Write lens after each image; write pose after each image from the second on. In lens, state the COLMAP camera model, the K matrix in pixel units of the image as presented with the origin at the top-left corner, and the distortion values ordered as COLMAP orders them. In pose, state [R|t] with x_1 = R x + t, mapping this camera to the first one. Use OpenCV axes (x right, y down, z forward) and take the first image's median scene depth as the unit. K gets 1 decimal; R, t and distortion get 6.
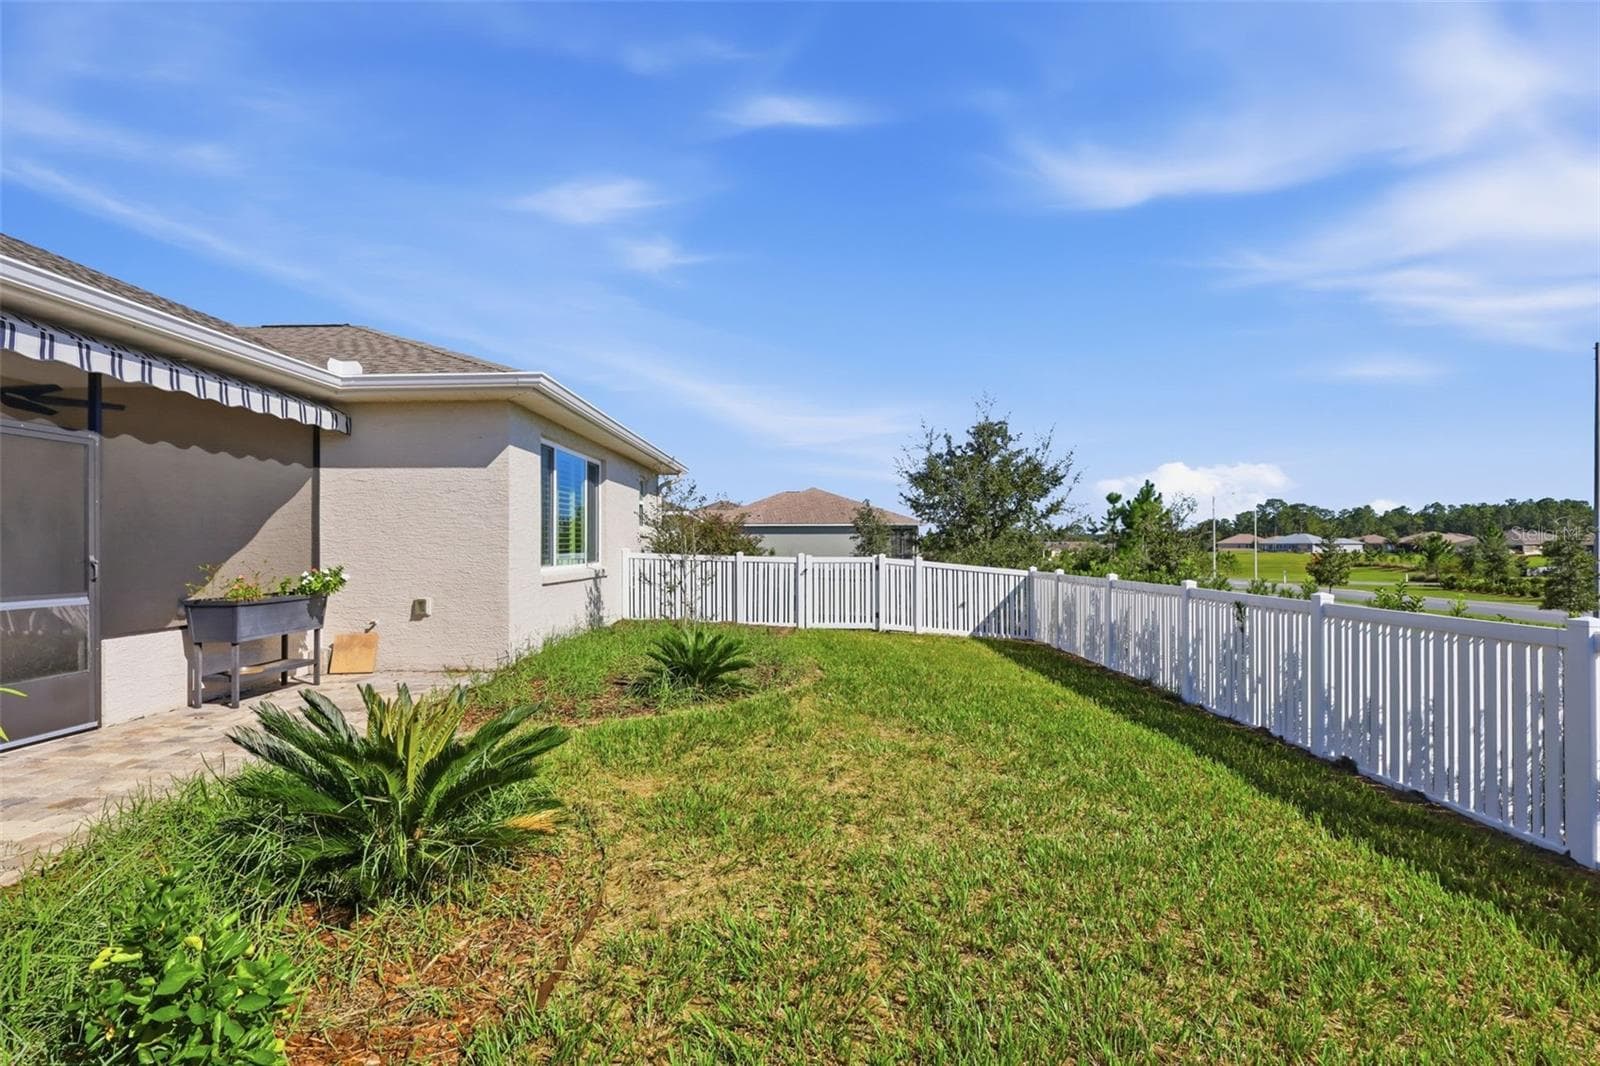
lens RADIAL K [[744.5, 0, 801.8], [0, 744.5, 534.0], [0, 0, 1]] dist [-0.002733, -0.000364]
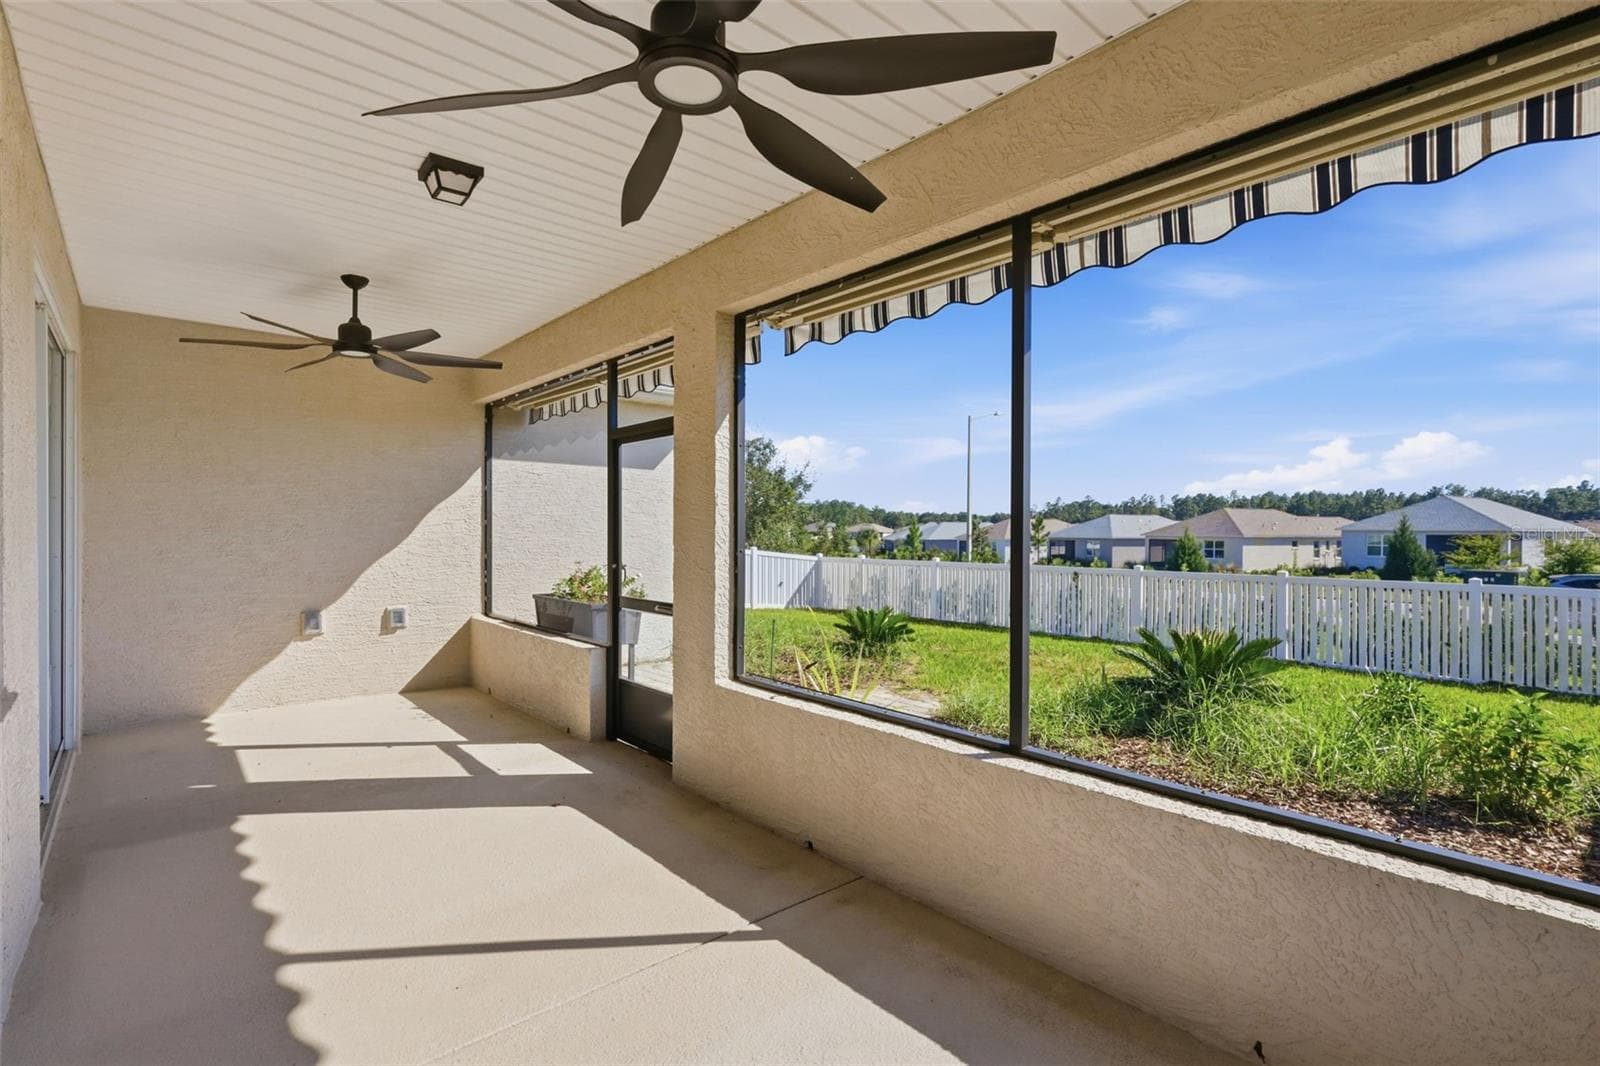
lens RADIAL K [[744.5, 0, 801.8], [0, 744.5, 534.0], [0, 0, 1]] dist [-0.002733, -0.000364]
pose [[0.744043, 0.001510, 0.668130, -0.698946], [-0.014842, 0.999788, 0.014269, -0.010590], [-0.667966, -0.020533, 0.743908, 0.033419]]
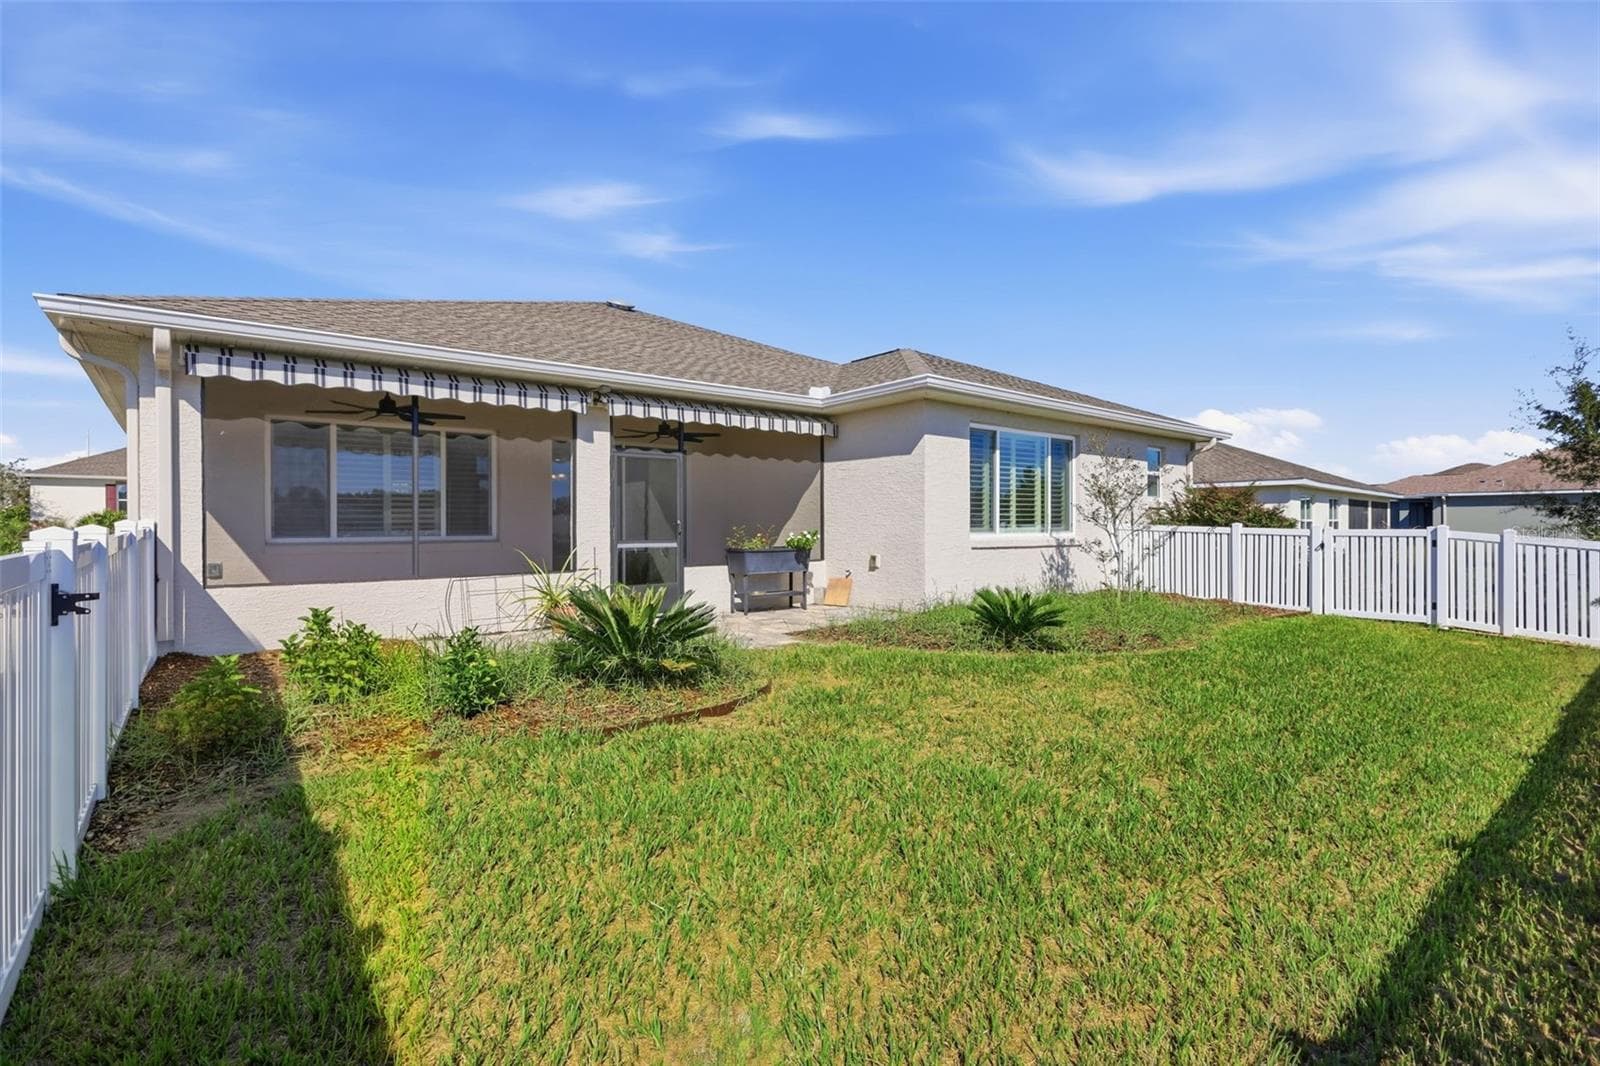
lens RADIAL K [[744.5, 0, 801.8], [0, 744.5, 534.0], [0, 0, 1]] dist [-0.002733, -0.000364]
pose [[0.641447, 0.007820, -0.767127, 0.308991], [0.012702, 0.999703, 0.020811, 0.013839], [0.767062, -0.023093, 0.641157, 0.025868]]
